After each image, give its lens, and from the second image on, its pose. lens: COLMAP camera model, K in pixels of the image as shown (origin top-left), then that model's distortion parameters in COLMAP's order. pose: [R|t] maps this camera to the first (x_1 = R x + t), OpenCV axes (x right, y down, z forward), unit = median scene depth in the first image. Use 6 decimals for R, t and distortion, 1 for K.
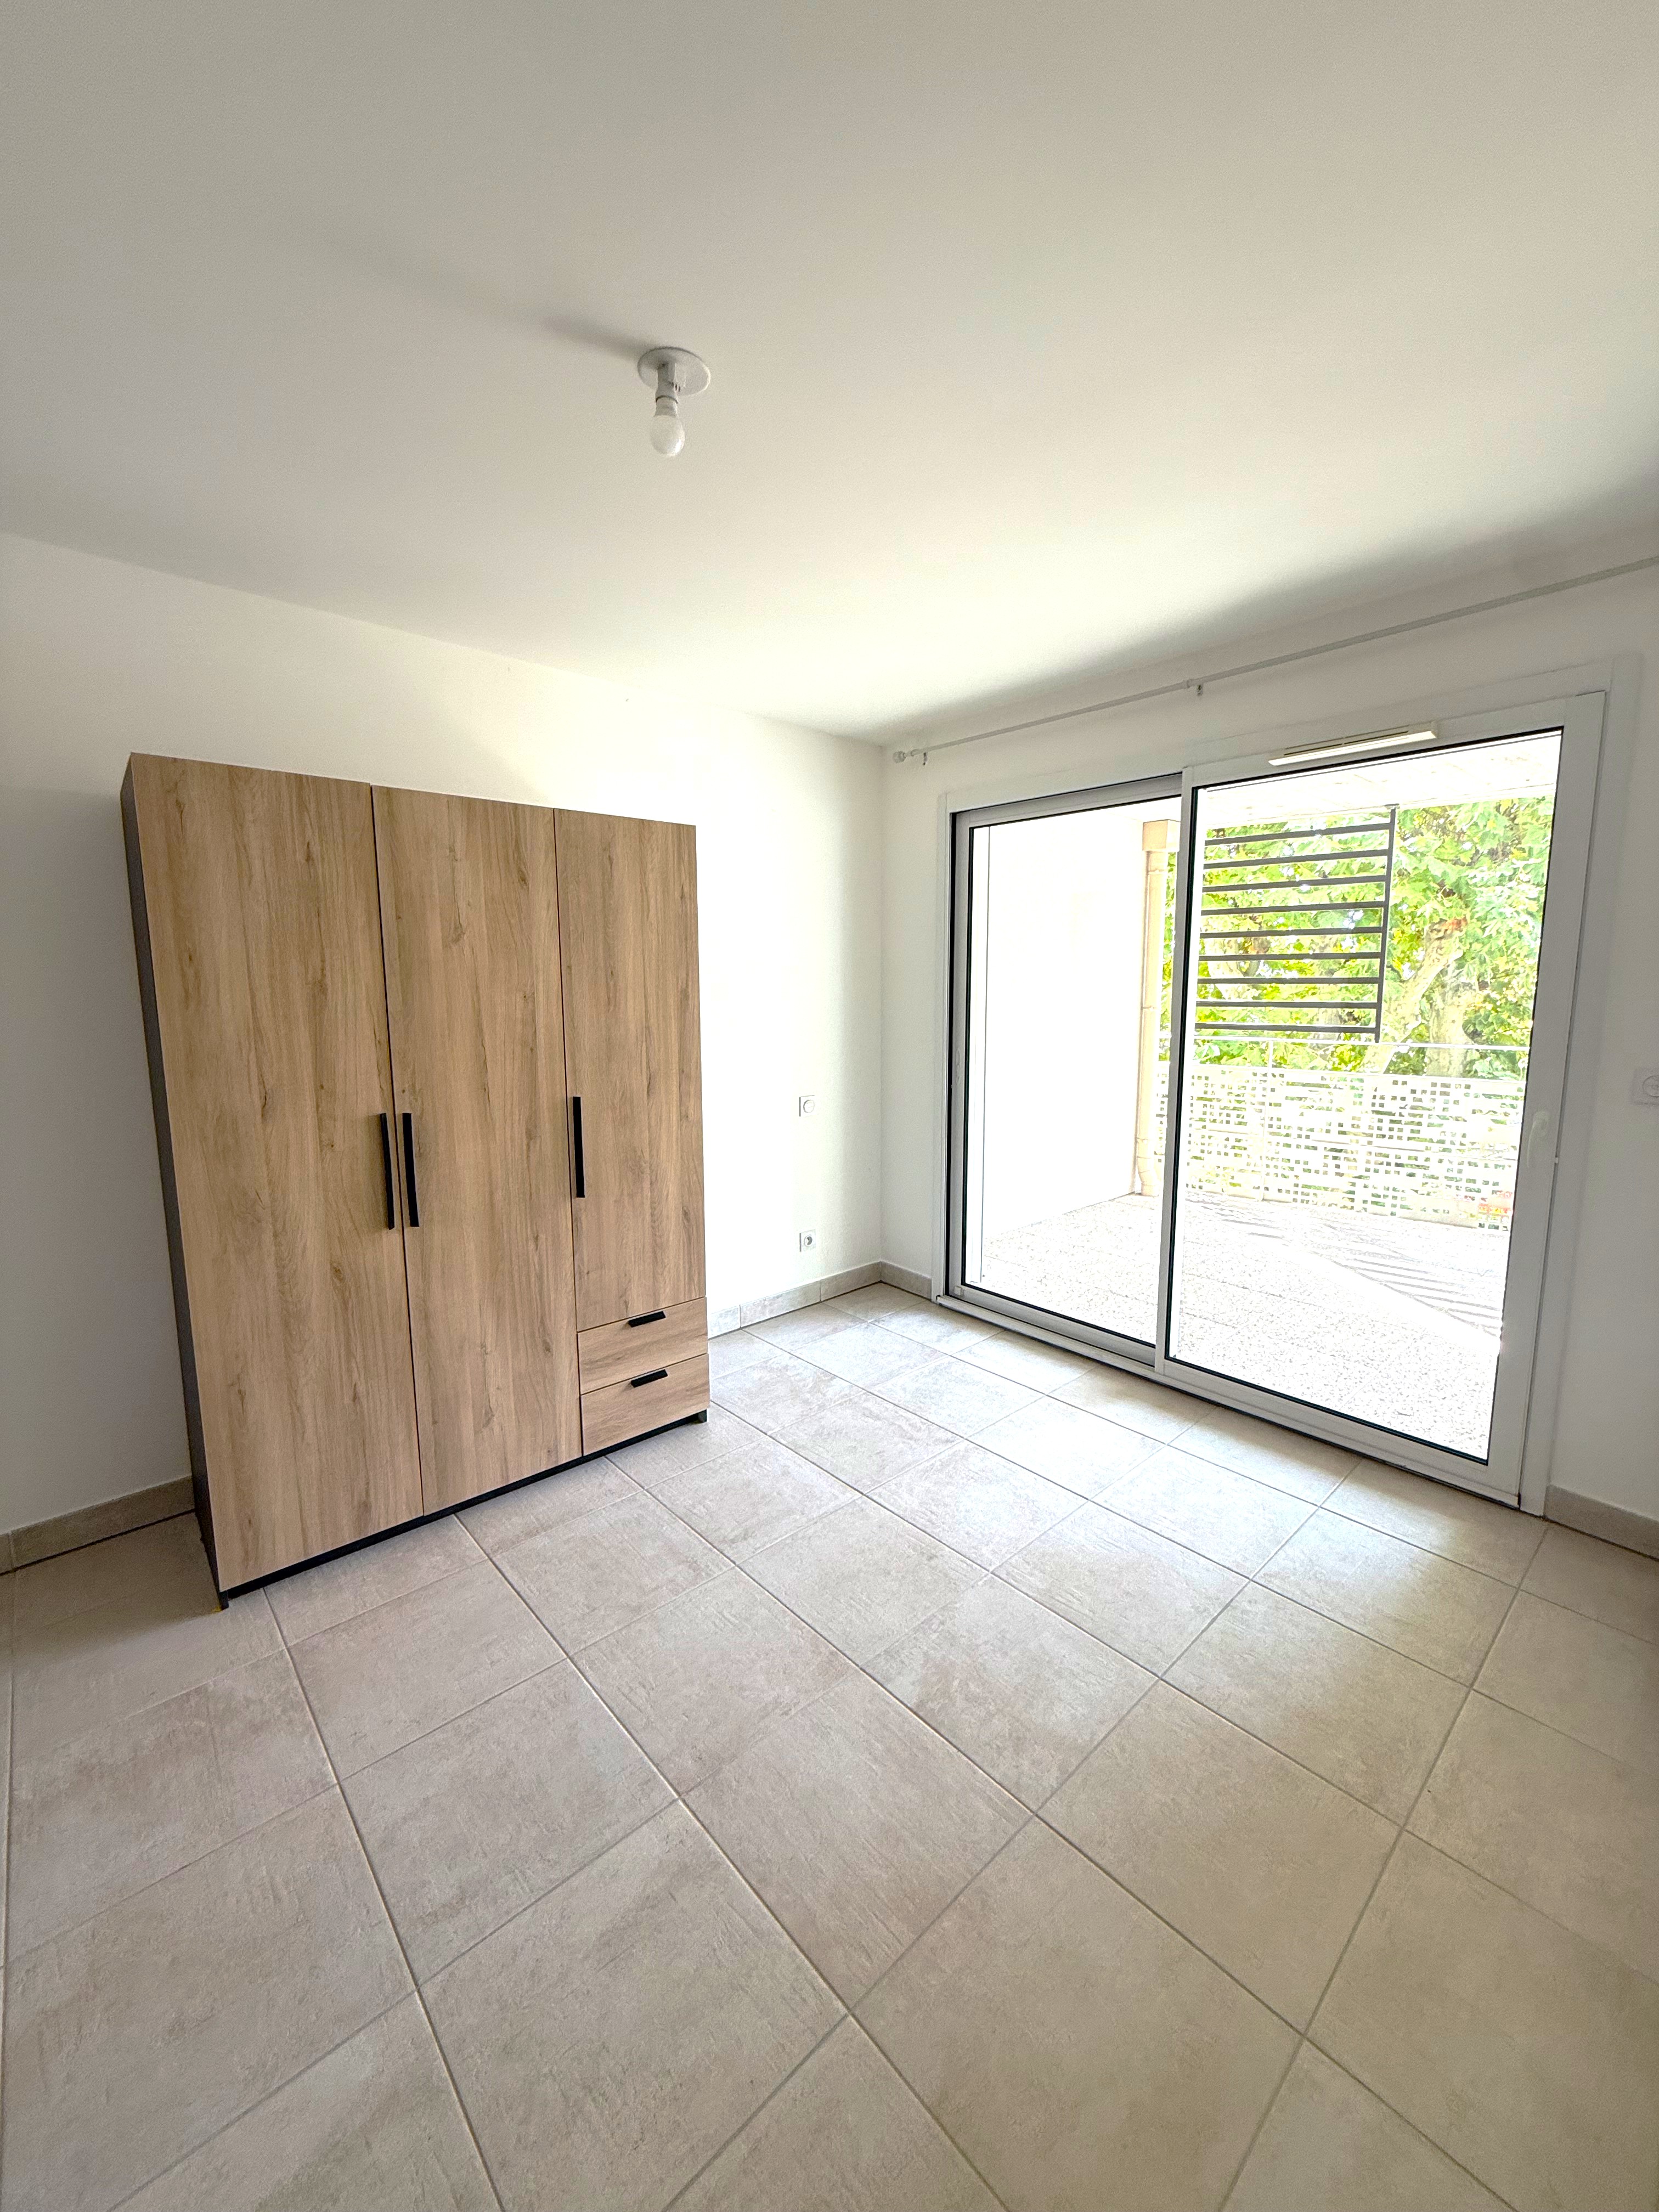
lens RADIAL K [[882.9, 0, 832.7], [0, 882.9, 1102.7], [0, 0, 1]] dist [0.000957, -0.000053]
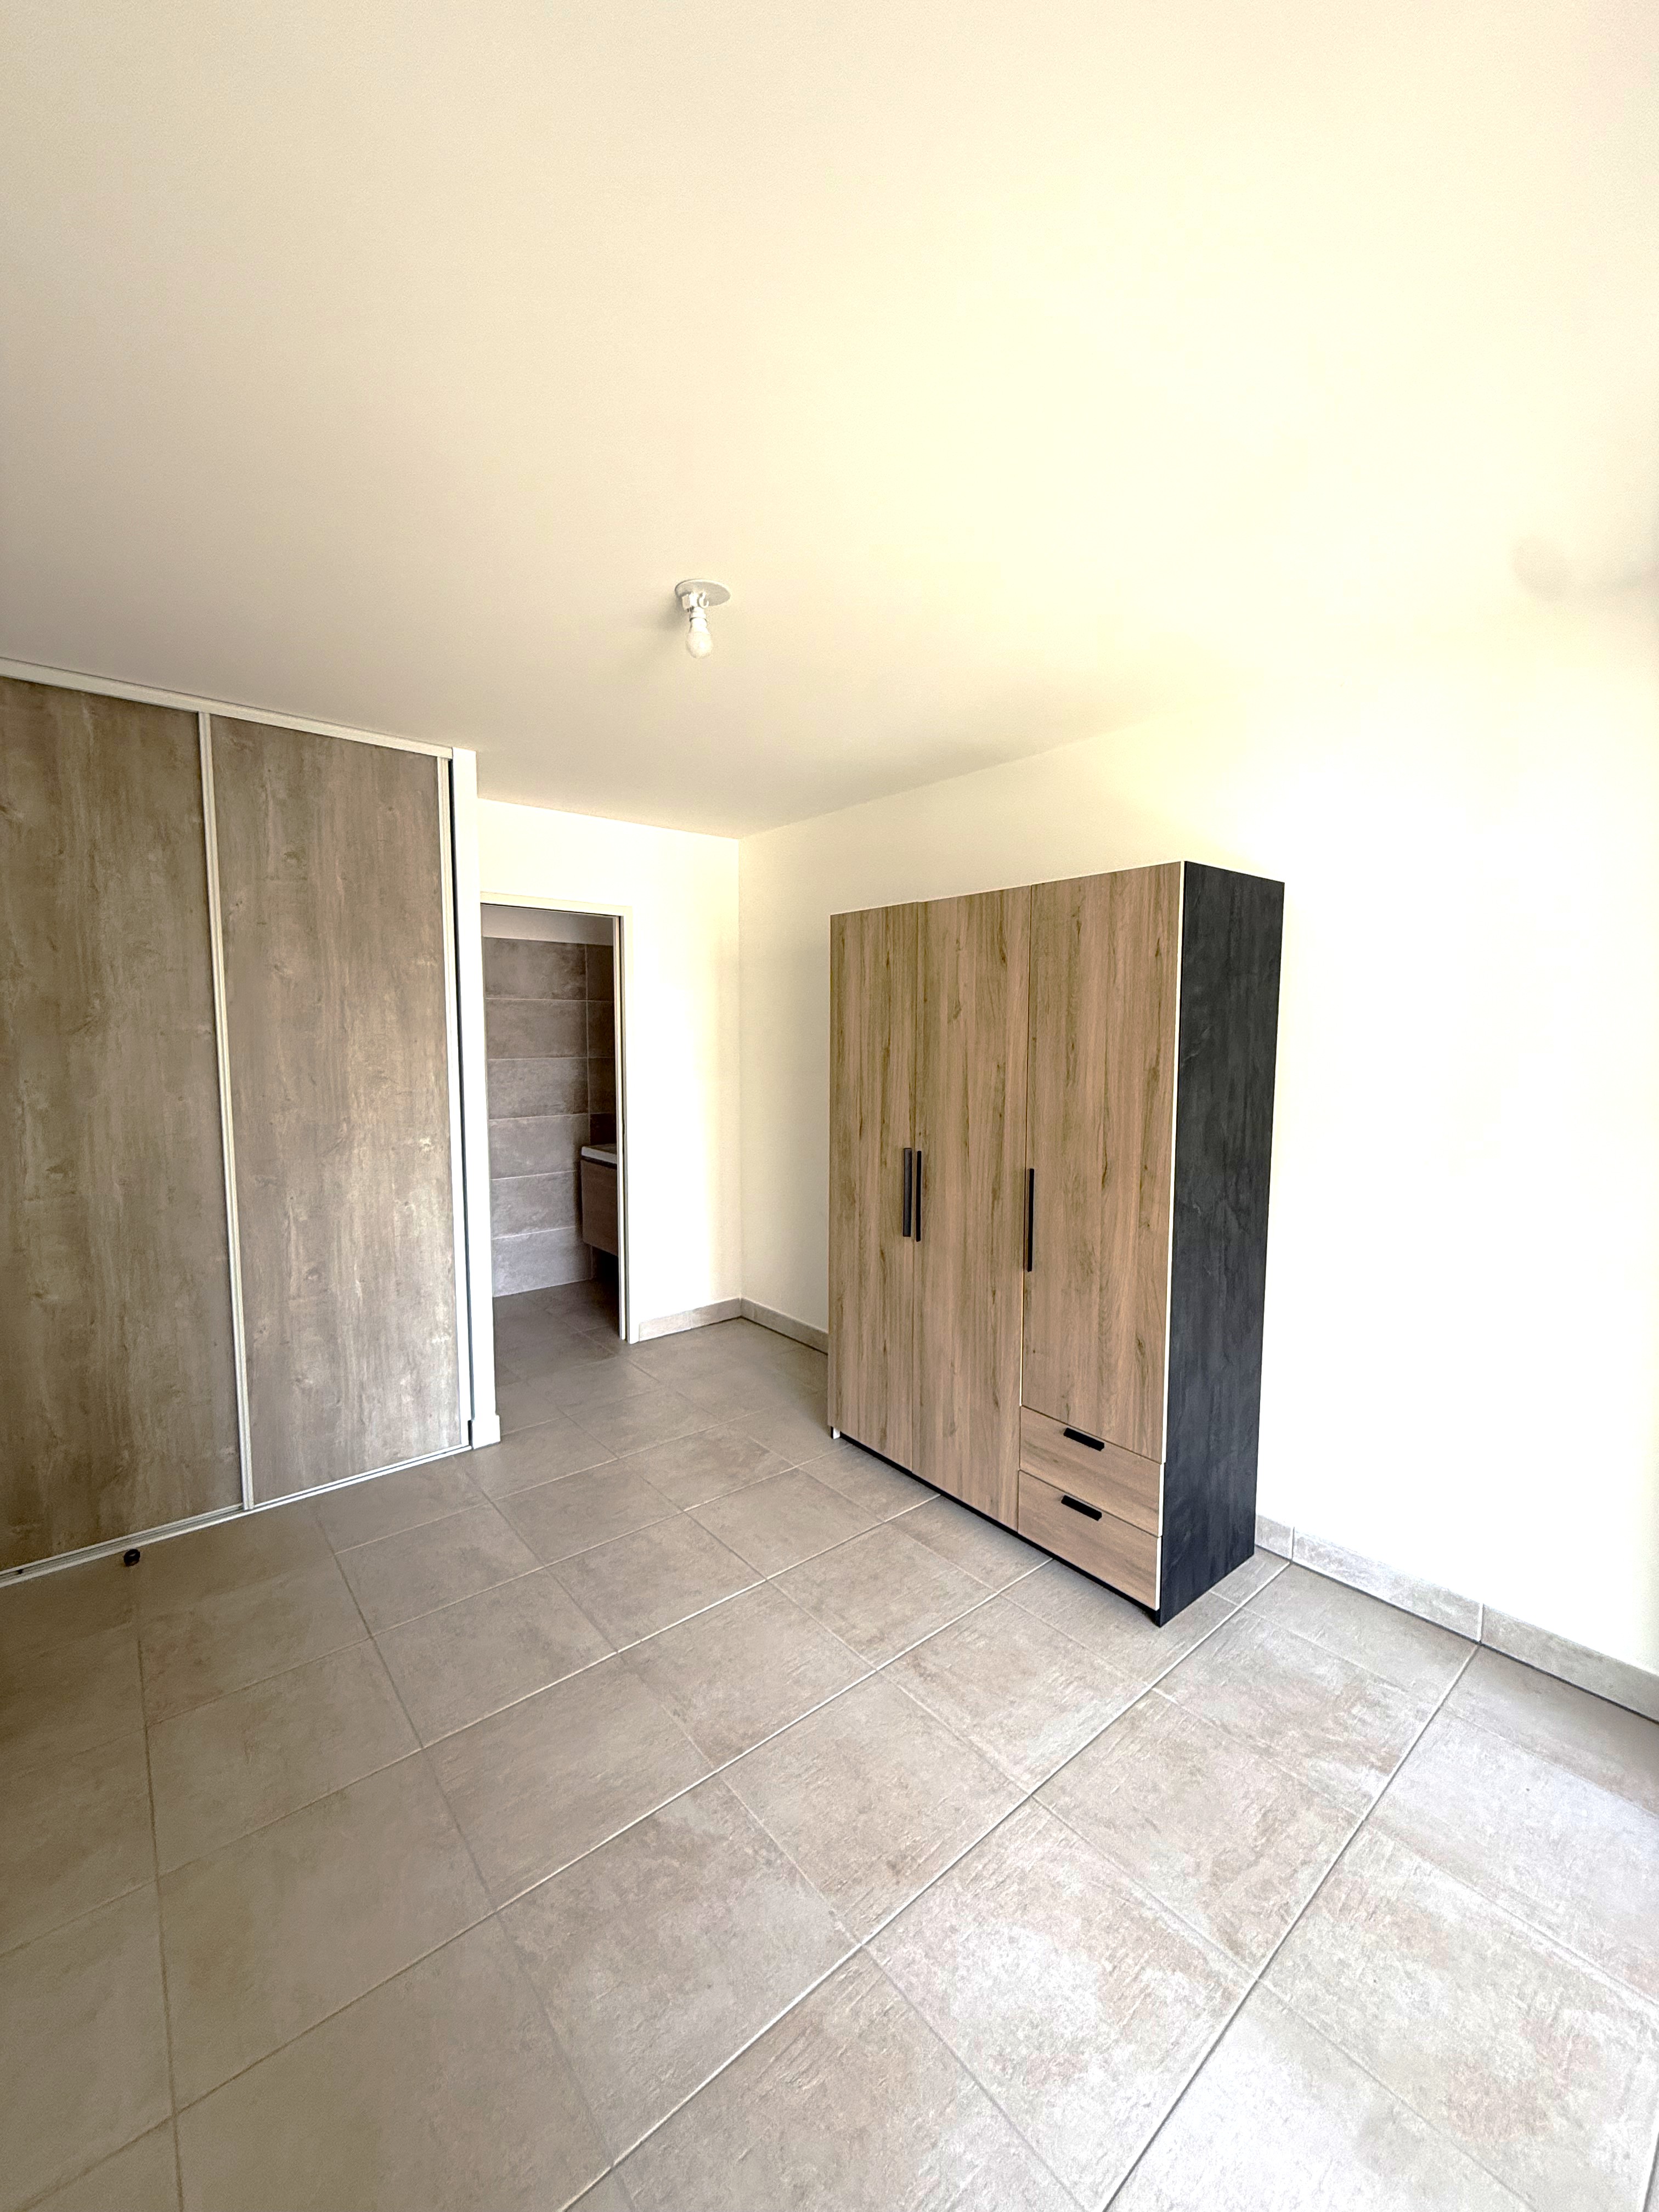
lens RADIAL K [[882.9, 0, 832.5], [0, 882.9, 1103.7], [0, 0, 1]] dist [0.000957, -0.000053]
pose [[-0.040683, 0.088372, -0.995256, 0.716714], [-0.142795, 0.985342, 0.093329, -0.143206], [0.988916, 0.145915, -0.027467, 0.817892]]
